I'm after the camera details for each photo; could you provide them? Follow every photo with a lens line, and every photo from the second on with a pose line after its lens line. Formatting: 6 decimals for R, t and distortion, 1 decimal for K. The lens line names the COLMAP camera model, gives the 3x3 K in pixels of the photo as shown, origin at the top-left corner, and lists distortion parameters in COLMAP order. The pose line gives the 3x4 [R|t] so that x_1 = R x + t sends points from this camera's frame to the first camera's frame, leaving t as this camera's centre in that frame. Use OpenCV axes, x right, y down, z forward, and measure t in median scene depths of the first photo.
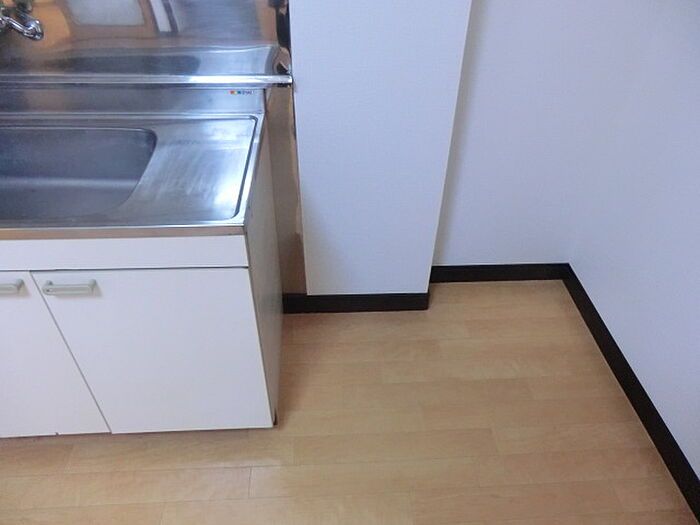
lens RADIAL K [[499.5, 0, 352.5], [0, 499.5, 265.7], [0, 0, 1]] dist [-0.037839, 0.006945]
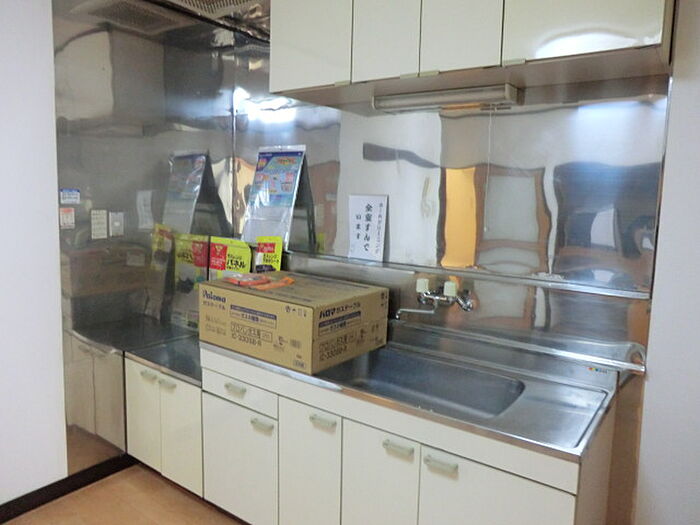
lens RADIAL K [[499.5, 0, 348.1], [0, 499.5, 263.8], [0, 0, 1]] dist [-0.037839, 0.006945]
pose [[0.767091, 0.068159, -0.637907, 0.076261], [-0.405247, 0.822322, -0.399451, 0.198762], [0.497339, 0.564925, 0.658417, -0.321344]]
